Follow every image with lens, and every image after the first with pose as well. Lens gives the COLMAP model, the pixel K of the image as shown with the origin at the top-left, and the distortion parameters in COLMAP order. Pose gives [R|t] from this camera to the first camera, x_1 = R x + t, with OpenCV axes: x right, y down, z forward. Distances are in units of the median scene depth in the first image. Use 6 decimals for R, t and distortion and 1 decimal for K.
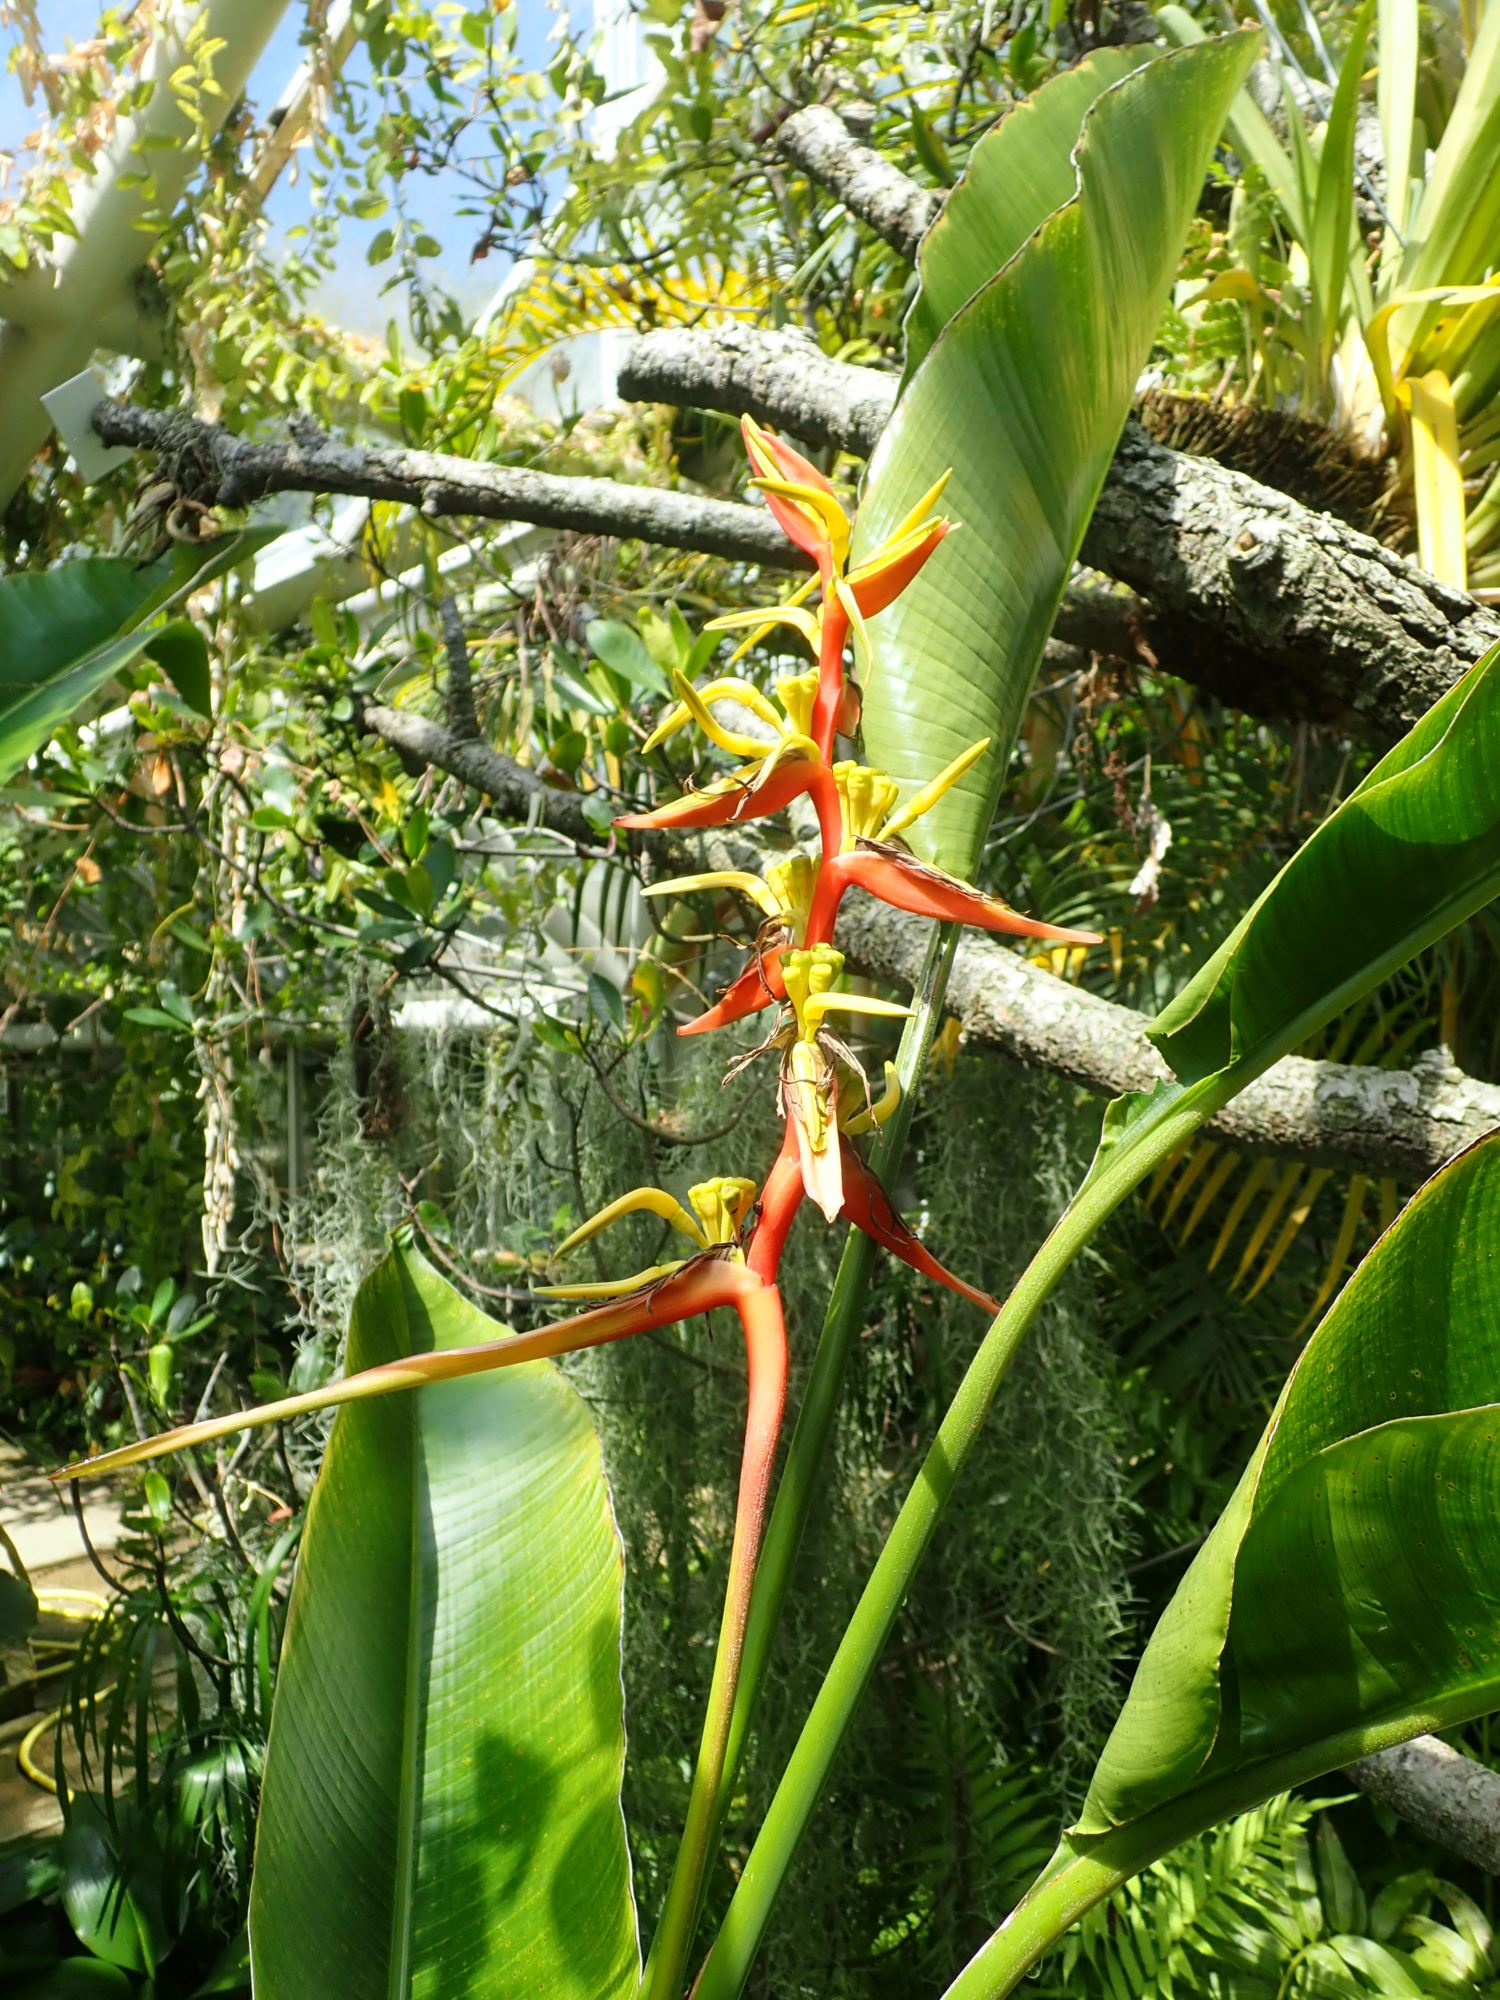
lens RADIAL K [[1728.5, 0, 749.4], [0, 1728.5, 987.0], [0, 0, 1]] dist [-0.037177, -0.014644]
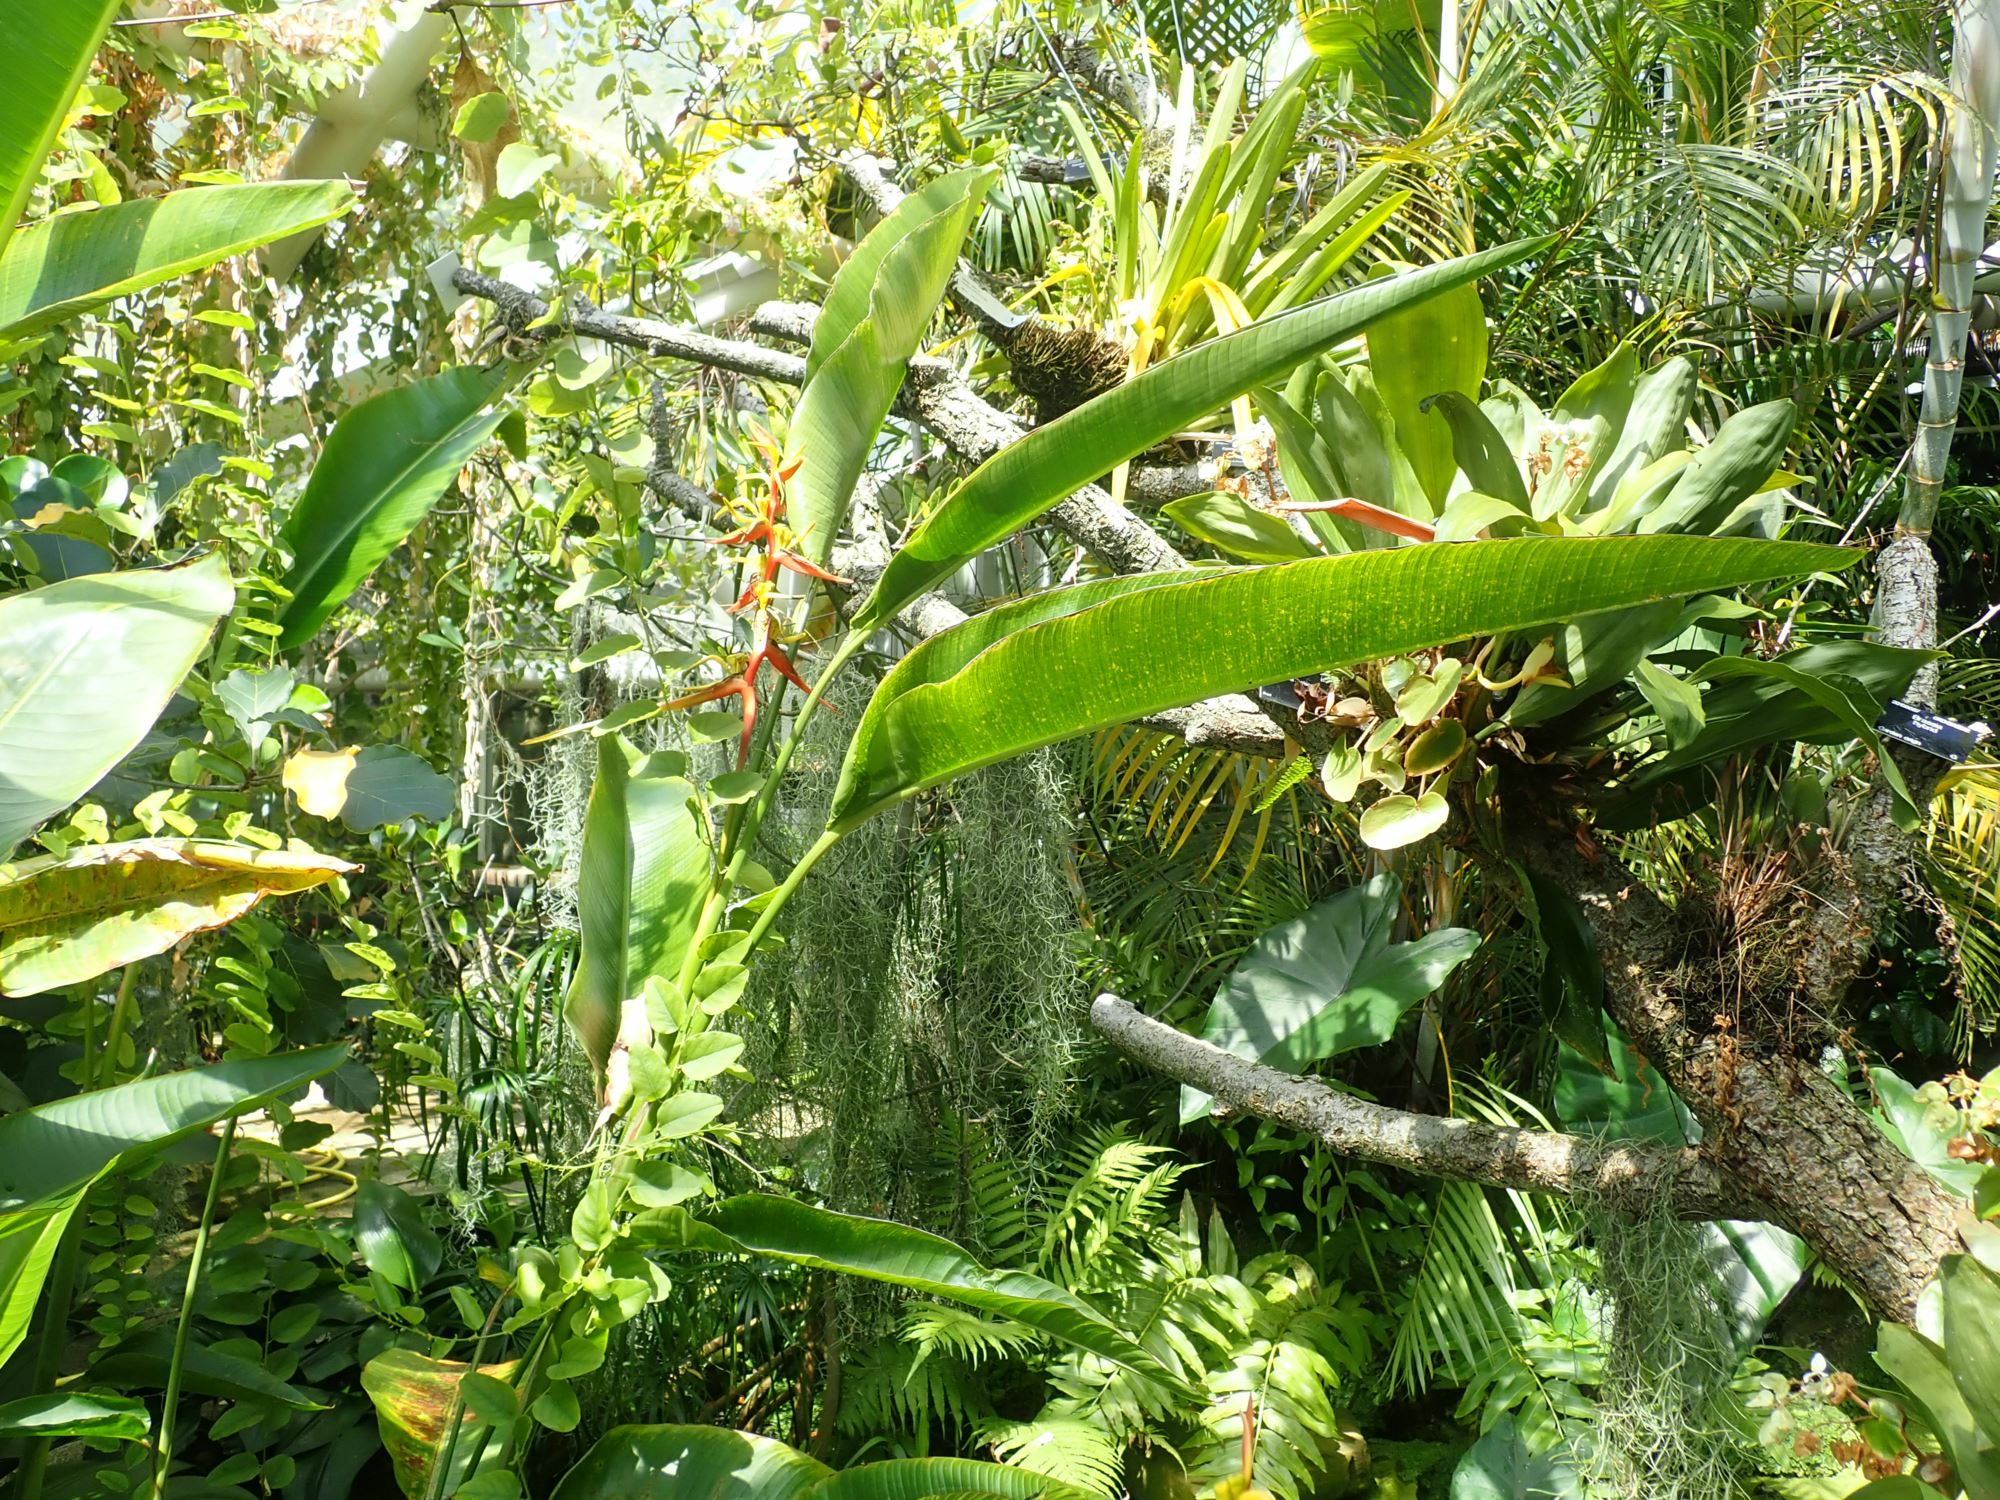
lens RADIAL K [[1728.5, 0, 1018.8], [0, 1728.5, 751.3], [0, 0, 1]] dist [-0.037177, -0.014644]
pose [[0.997599, 0.037629, 0.058147, 0.065892], [-0.040300, 0.998153, 0.045469, 0.026462], [-0.056329, -0.047703, 0.997272, -0.507533]]
